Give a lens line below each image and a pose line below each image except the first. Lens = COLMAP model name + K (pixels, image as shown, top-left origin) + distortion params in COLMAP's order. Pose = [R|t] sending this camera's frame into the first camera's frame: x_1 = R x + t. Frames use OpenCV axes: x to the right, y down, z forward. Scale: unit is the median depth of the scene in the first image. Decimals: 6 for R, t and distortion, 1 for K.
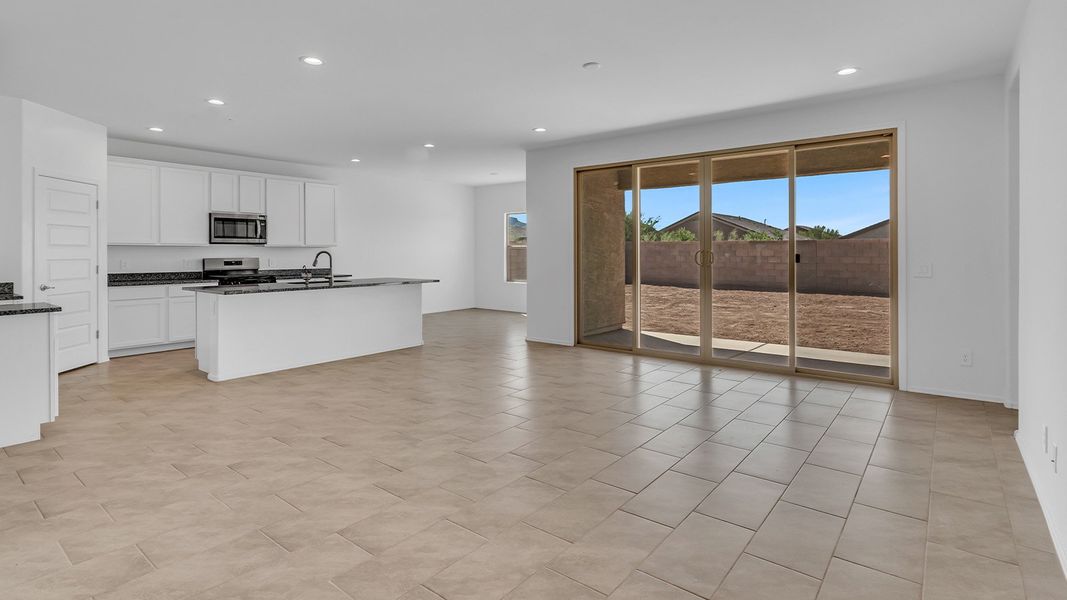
lens RADIAL K [[518.4, 0, 537.5], [0, 518.4, 245.0], [0, 0, 1]] dist [-0.001153, -0.000644]
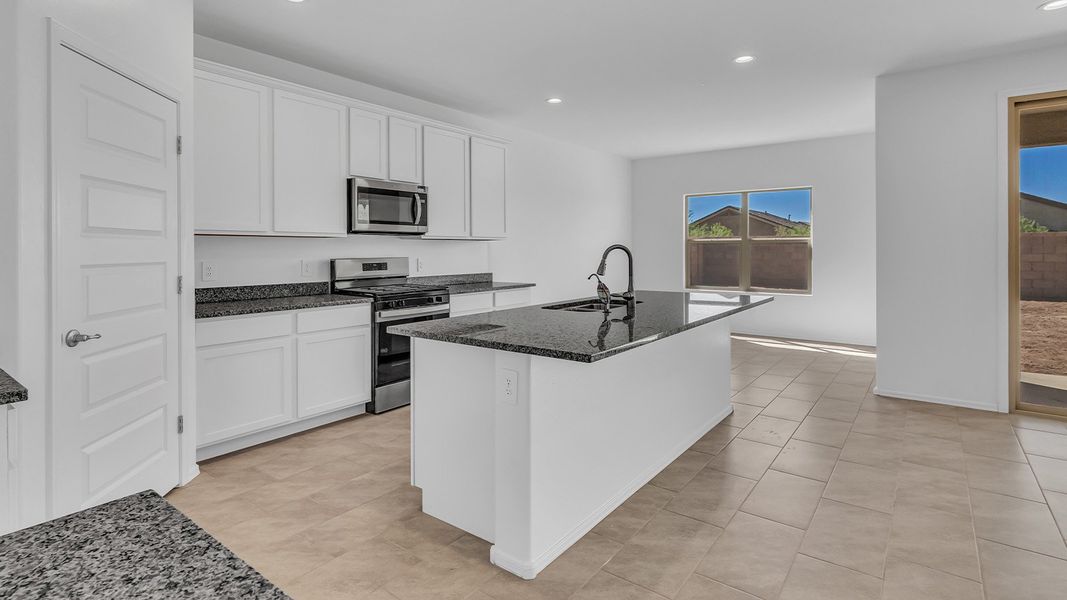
lens RADIAL K [[518.4, 0, 537.5], [0, 518.4, 245.0], [0, 0, 1]] dist [-0.001153, -0.000644]
pose [[0.999730, -0.001207, 0.023192, -0.434956], [0.001082, 0.999985, 0.005365, 0.007899], [-0.023198, -0.005339, 0.999717, 0.426471]]
